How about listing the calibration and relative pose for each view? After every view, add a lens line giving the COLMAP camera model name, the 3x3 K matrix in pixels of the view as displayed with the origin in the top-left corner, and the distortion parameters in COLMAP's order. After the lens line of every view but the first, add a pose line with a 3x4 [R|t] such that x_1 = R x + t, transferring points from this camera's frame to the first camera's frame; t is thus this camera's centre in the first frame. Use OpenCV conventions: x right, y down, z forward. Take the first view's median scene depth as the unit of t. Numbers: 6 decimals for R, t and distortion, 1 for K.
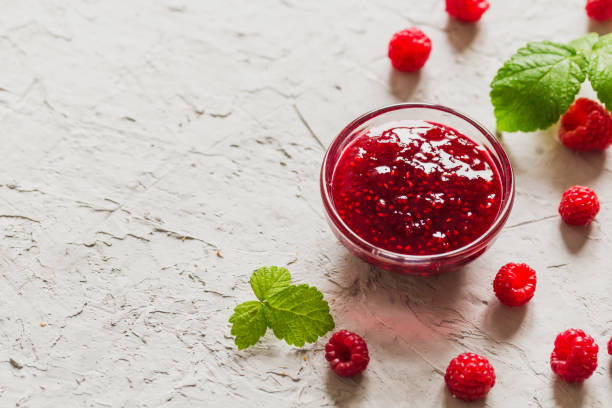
lens RADIAL K [[2240.7, 0, 309.7], [0, 2240.7, 203.4], [0, 0, 1]] dist [-0.116457, 0.000000]
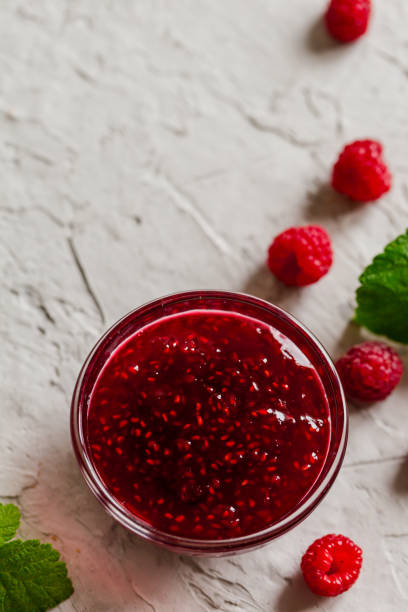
lens RADIAL K [[2240.7, 0, 202.1], [0, 2240.7, 305.0], [0, 0, 1]] dist [-0.116457, 0.000000]
pose [[0.991176, 0.128607, -0.032092, 0.062665], [-0.117762, 0.965524, 0.232155, -0.203313], [0.060843, -0.226328, 0.972149, 0.321437]]
